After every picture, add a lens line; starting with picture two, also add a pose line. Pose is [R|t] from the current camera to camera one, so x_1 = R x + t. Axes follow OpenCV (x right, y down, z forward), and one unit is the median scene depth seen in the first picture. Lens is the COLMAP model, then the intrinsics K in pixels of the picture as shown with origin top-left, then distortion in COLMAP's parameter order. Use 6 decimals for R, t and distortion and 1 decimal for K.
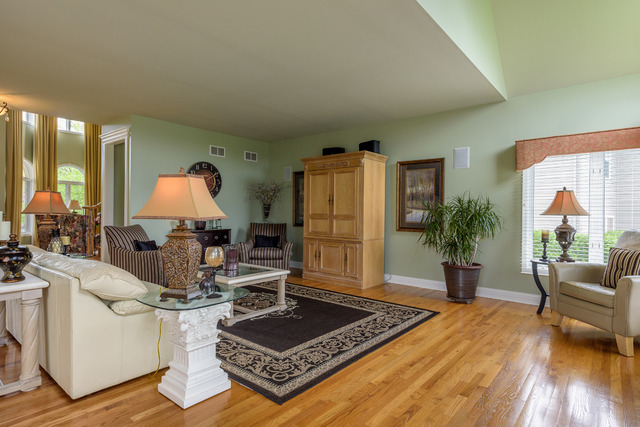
lens RADIAL K [[348.4, 0, 320.0], [0, 348.4, 213.5], [0, 0, 1]] dist [0.004788, 0.001411]
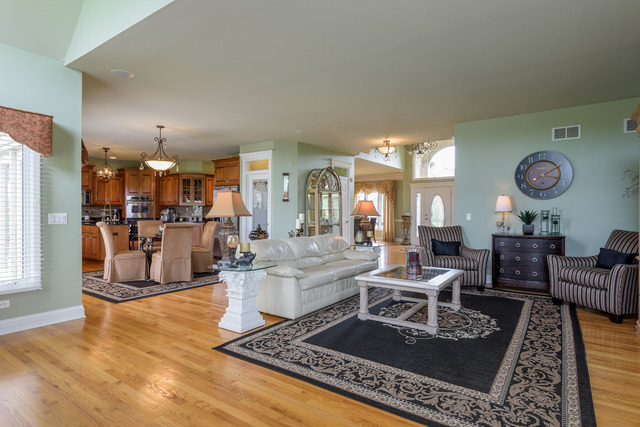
lens RADIAL K [[348.4, 0, 320.0], [0, 348.4, 213.5], [0, 0, 1]] dist [0.004788, 0.001411]
pose [[0.076811, -0.007213, -0.997020, 0.914901], [-0.005034, 0.999958, -0.007622, 0.009025], [0.997033, 0.005604, 0.076771, 0.913517]]
